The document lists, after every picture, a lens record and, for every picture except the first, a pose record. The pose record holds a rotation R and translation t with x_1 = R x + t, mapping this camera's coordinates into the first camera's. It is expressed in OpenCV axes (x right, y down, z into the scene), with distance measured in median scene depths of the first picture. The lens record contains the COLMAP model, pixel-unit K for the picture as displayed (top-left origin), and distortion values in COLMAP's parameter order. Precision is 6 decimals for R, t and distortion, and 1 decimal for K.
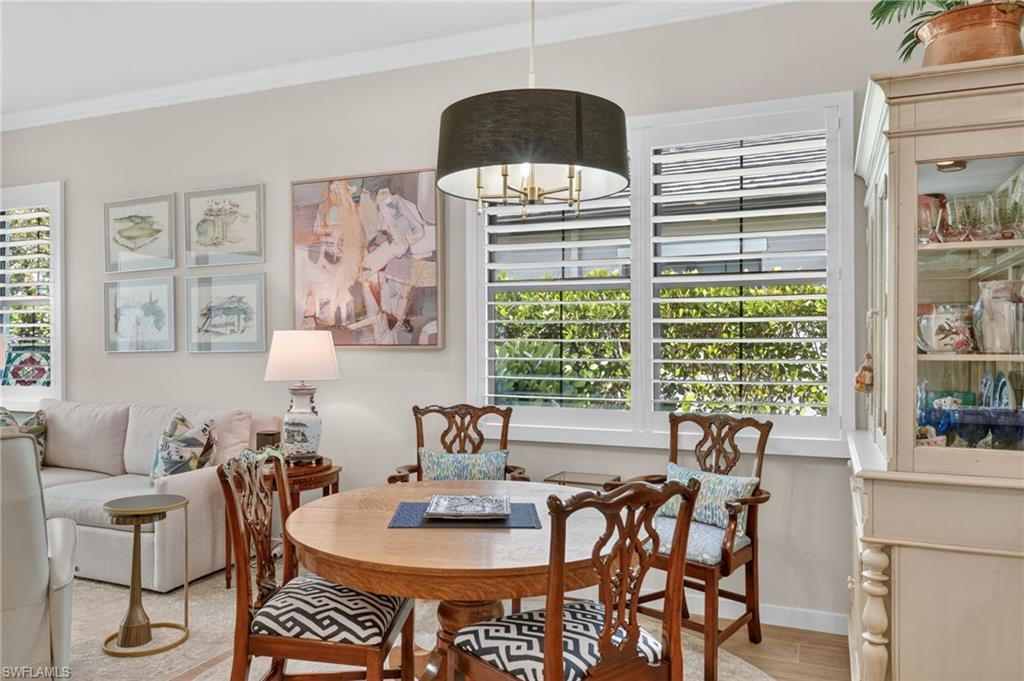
lens RADIAL K [[734.9, 0, 512.0], [0, 734.9, 340.5], [0, 0, 1]] dist [-0.001371, 0.000118]
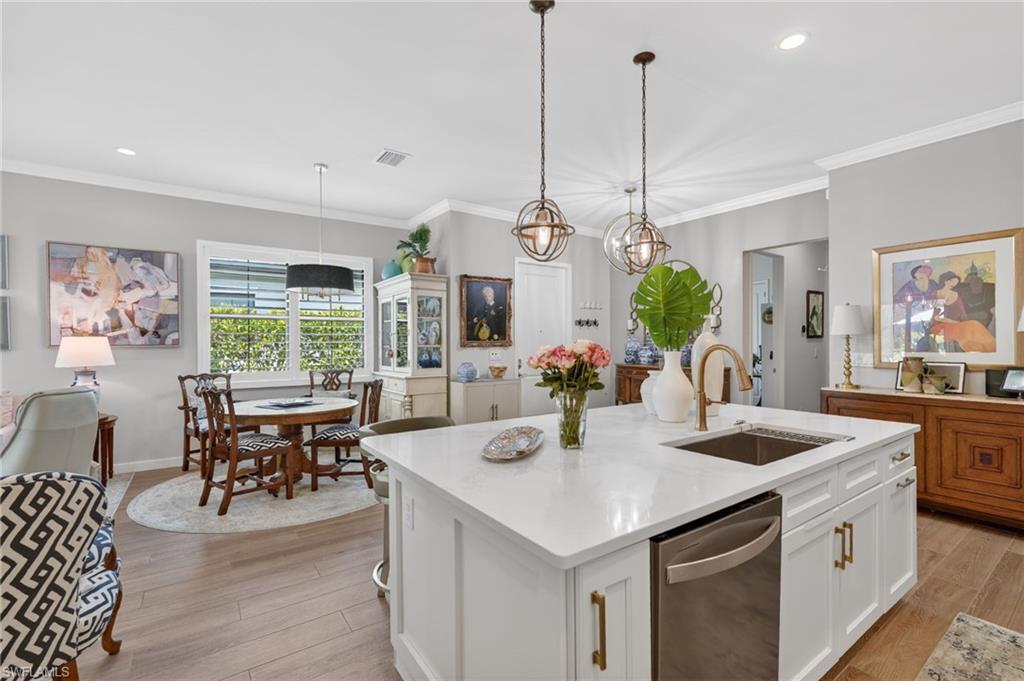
lens RADIAL K [[450.7, 0, 512.0], [0, 450.7, 340.5], [0, 0, 1]] dist [-0.000082, 0.000124]
pose [[0.533501, 0.000618, 0.845799, -0.631831], [0.002830, 0.999993, -0.002516, 0.000535], [-0.845794, 0.003736, 0.533496, -0.367719]]
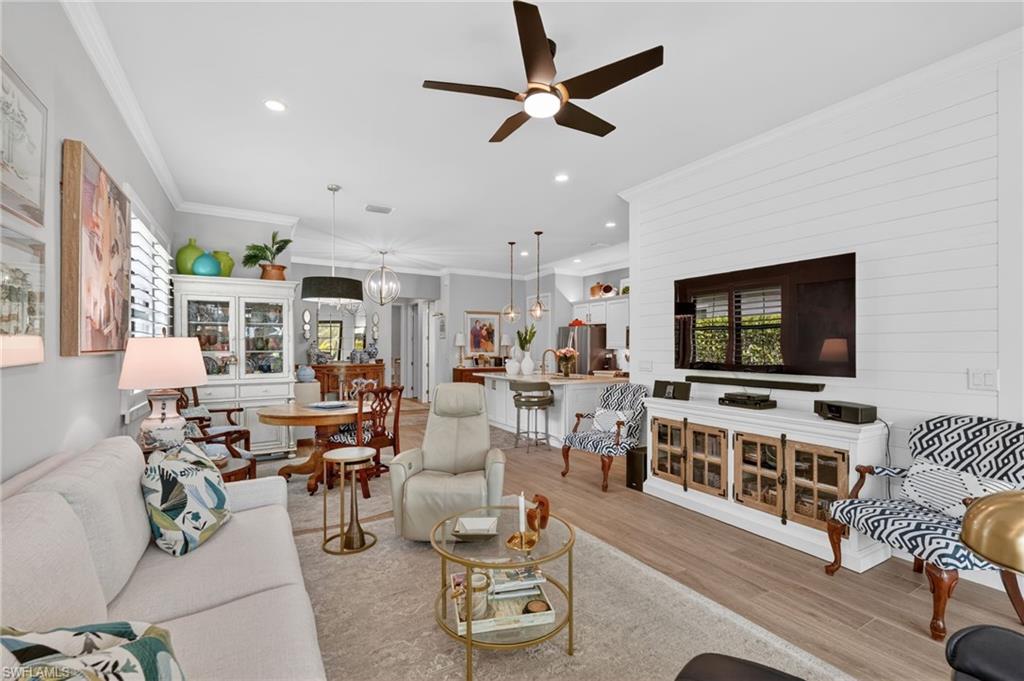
lens RADIAL K [[450.7, 0, 512.0], [0, 450.7, 340.5], [0, 0, 1]] dist [-0.000082, 0.000124]
pose [[-0.836790, 0.007402, 0.547475, -0.898176], [0.001334, 0.999933, -0.011480, -0.010219], [-0.547523, -0.008876, -0.836744, 1.196907]]
